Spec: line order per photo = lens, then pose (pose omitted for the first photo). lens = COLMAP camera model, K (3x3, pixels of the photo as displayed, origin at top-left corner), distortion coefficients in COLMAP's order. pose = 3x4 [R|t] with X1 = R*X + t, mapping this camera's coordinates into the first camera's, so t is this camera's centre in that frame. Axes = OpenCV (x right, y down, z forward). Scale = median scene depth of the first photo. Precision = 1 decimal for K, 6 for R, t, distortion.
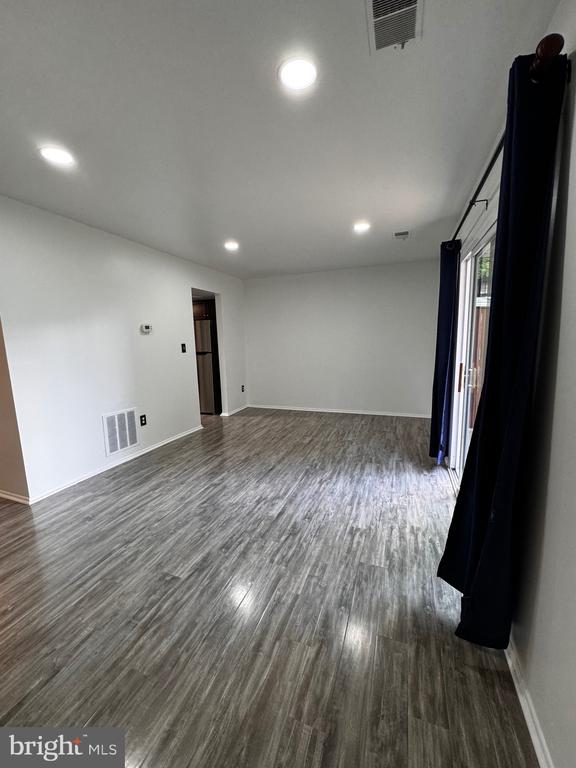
lens RADIAL K [[306.6, 0, 286.9], [0, 306.6, 384.6], [0, 0, 1]] dist [-0.001850, -0.000044]
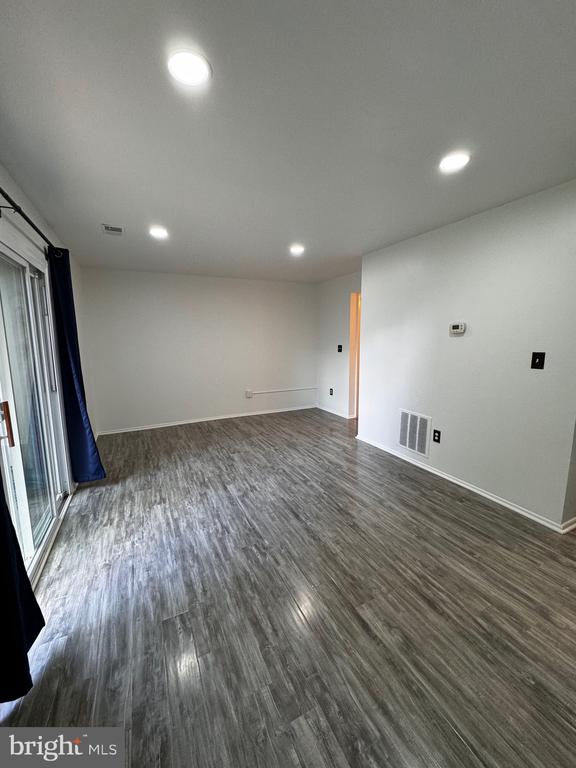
lens RADIAL K [[306.6, 0, 286.9], [0, 306.6, 384.6], [0, 0, 1]] dist [-0.001850, -0.000044]
pose [[-0.686182, 0.137203, -0.714374, 0.563618], [-0.084003, 0.960536, 0.265170, -0.293364], [0.722564, 0.241964, -0.647576, 1.664168]]
